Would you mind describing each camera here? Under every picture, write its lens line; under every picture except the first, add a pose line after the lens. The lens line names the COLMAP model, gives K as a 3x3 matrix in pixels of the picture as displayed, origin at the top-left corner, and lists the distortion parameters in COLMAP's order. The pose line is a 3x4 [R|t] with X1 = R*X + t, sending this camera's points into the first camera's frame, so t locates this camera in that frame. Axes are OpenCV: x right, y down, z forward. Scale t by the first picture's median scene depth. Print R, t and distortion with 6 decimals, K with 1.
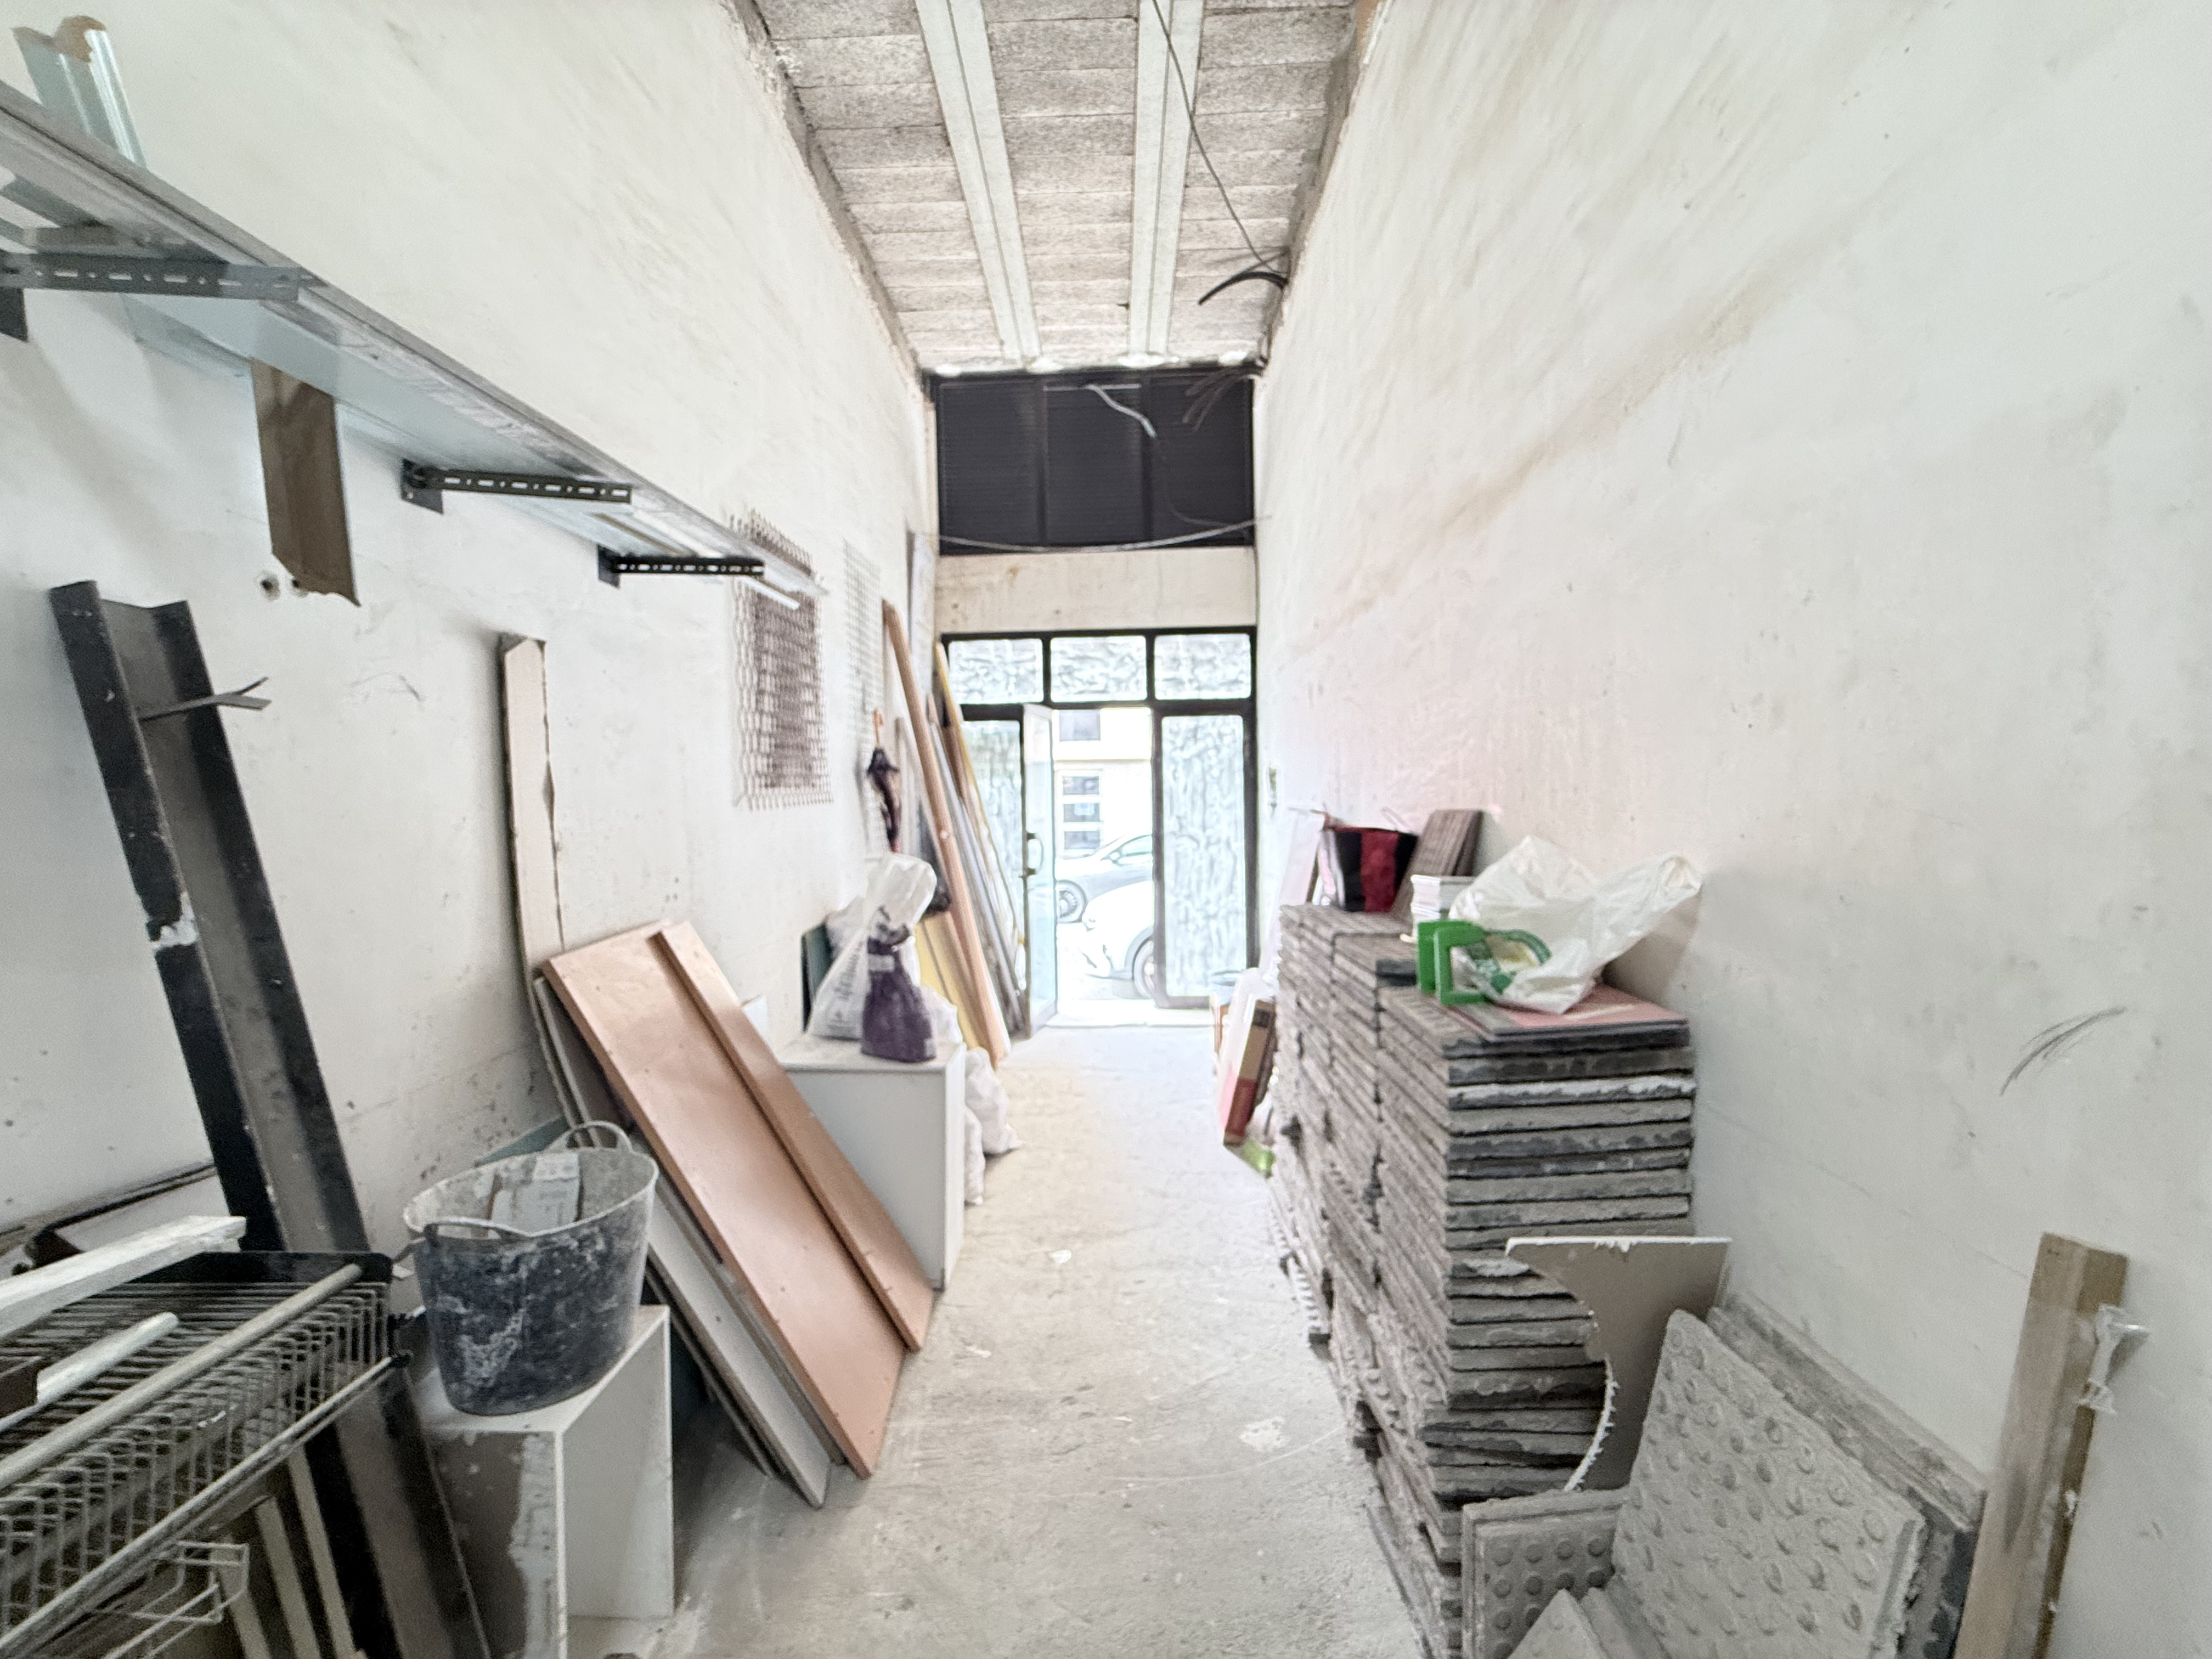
lens RADIAL K [[883.9, 0, 1111.8], [0, 883.9, 834.4], [0, 0, 1]] dist [0.000594, -0.000156]
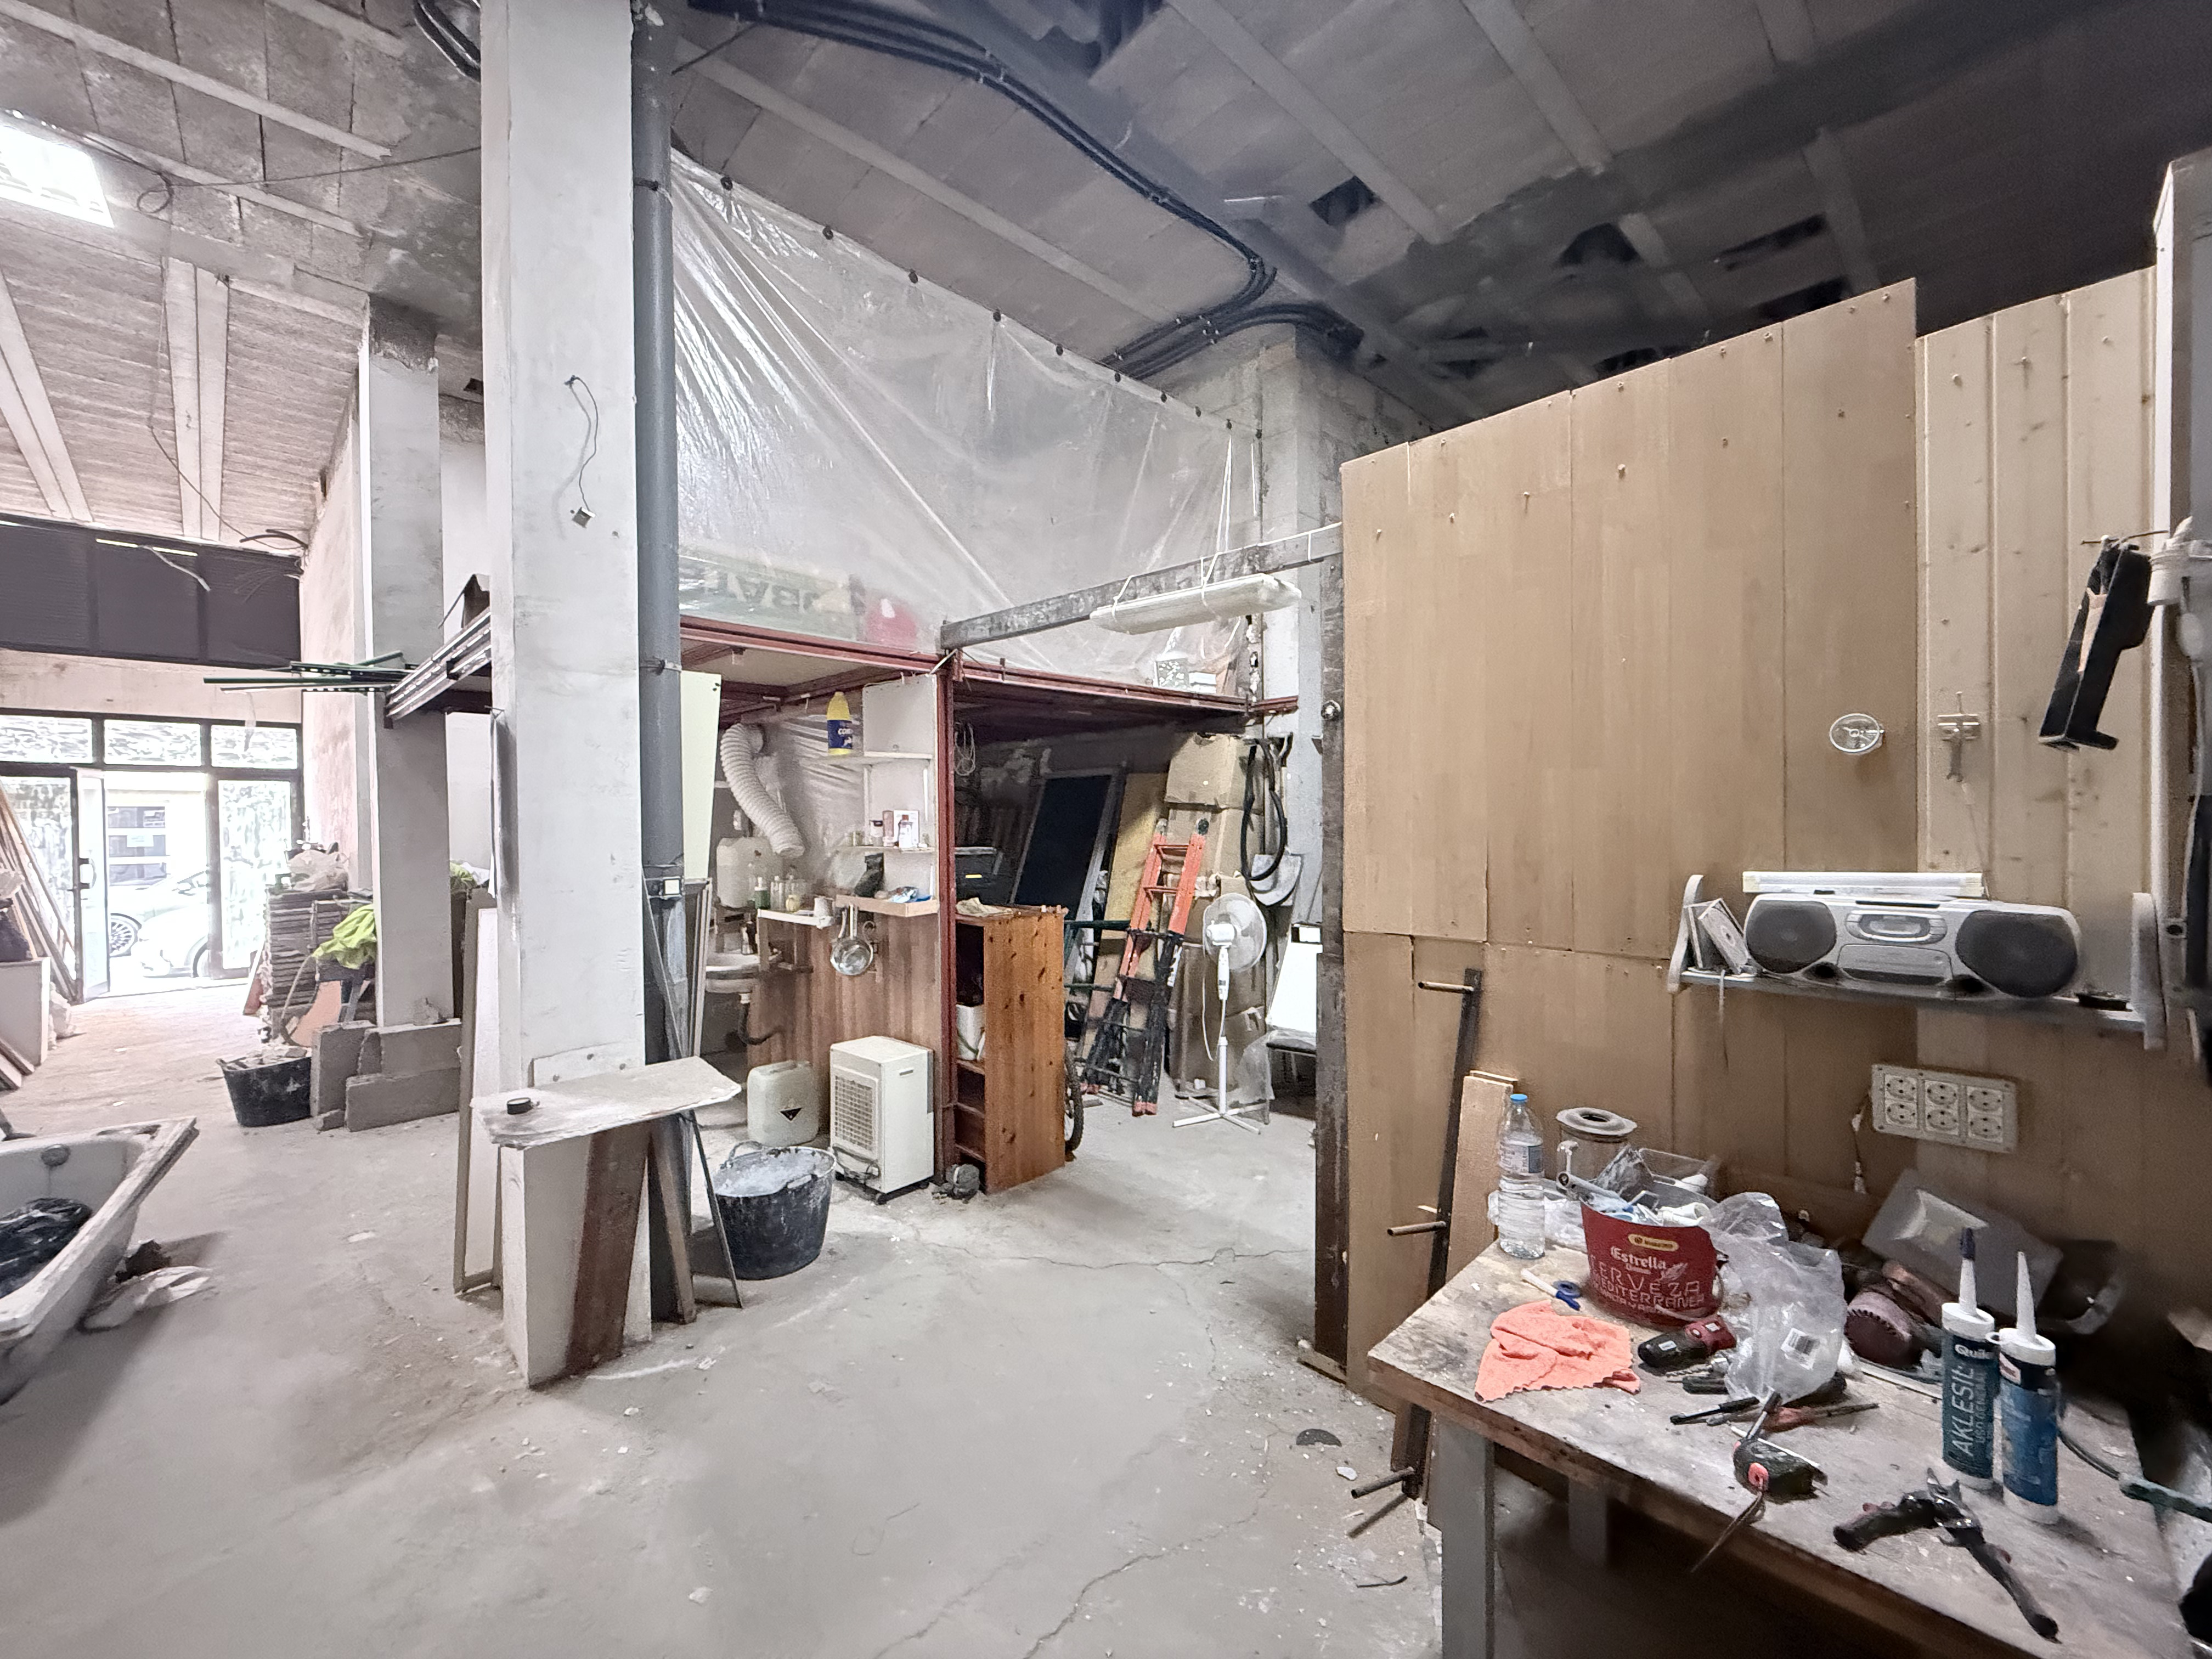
lens RADIAL K [[883.9, 0, 1111.8], [0, 883.9, 834.4], [0, 0, 1]] dist [0.000594, -0.000156]
pose [[0.697174, 0.001124, 0.716901, 0.113980], [0.023560, 0.999423, -0.024479, 0.085571], [-0.716514, 0.033957, 0.696745, -3.136399]]
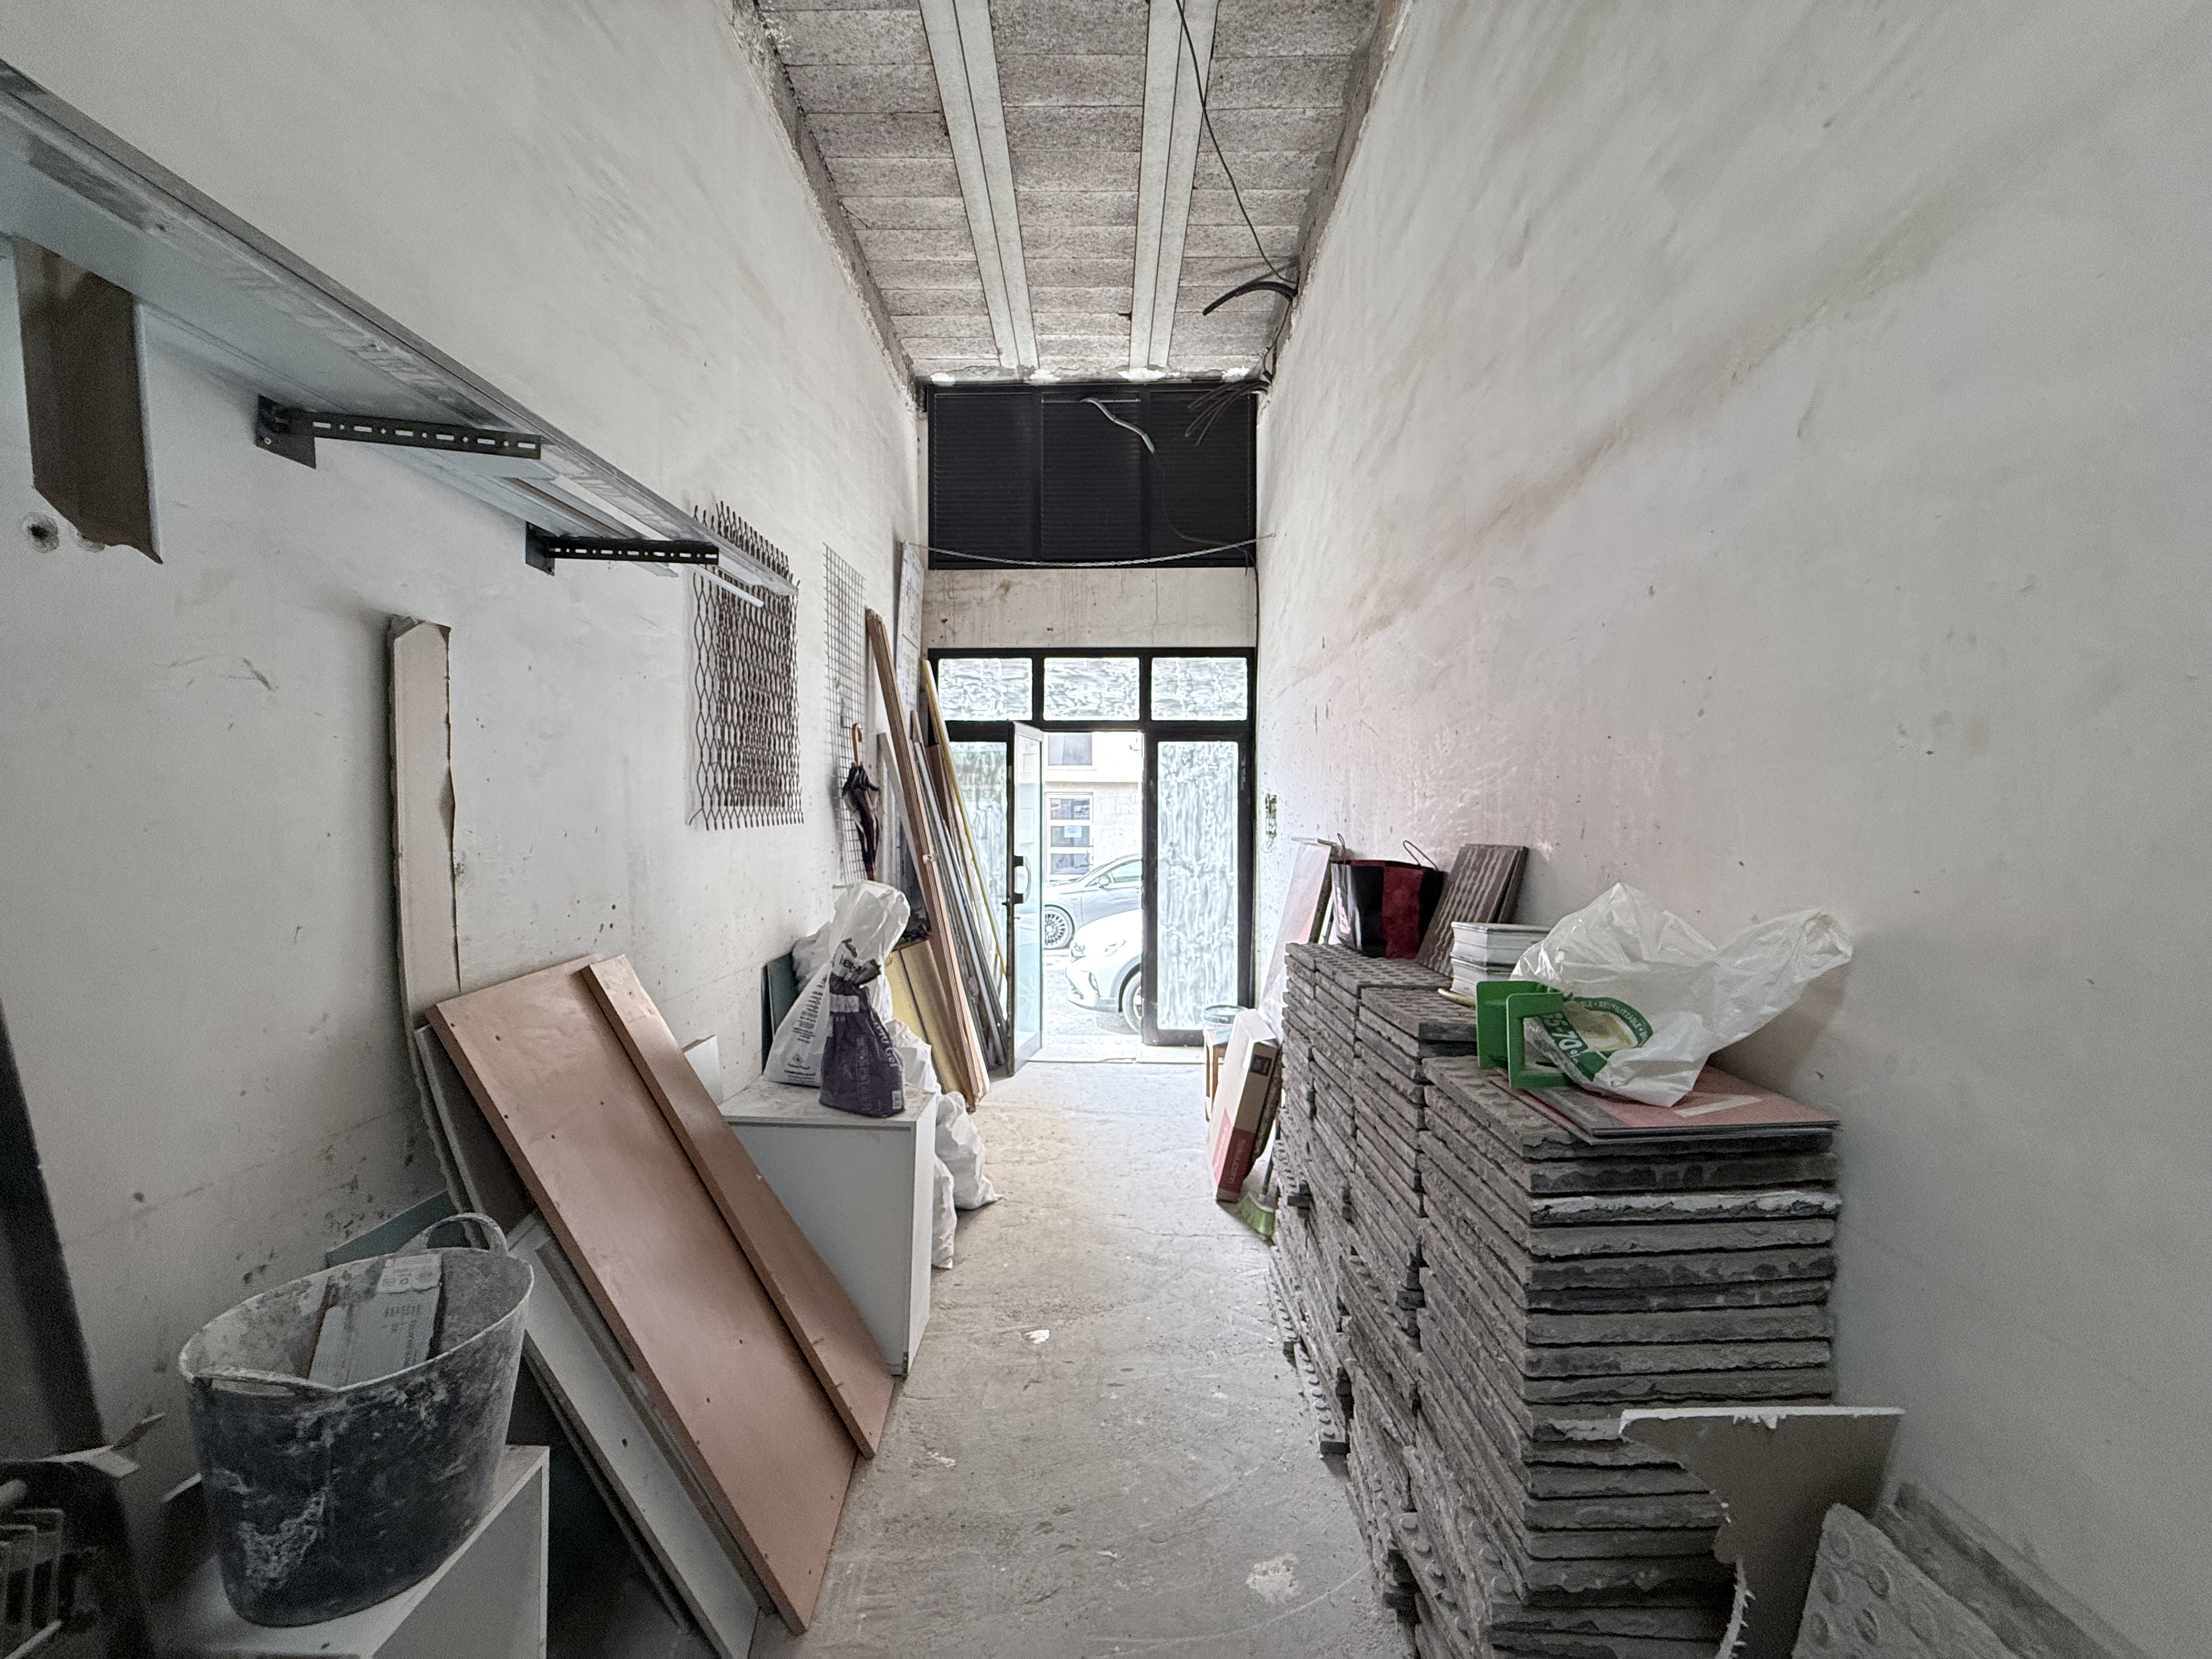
lens RADIAL K [[883.9, 0, 1111.8], [0, 883.9, 834.4], [0, 0, 1]] dist [0.000594, -0.000156]
pose [[0.999702, 0.020226, 0.013703, -0.008322], [-0.019845, 0.999428, -0.027393, -0.006972], [-0.014249, 0.027113, 0.999531, 0.114085]]
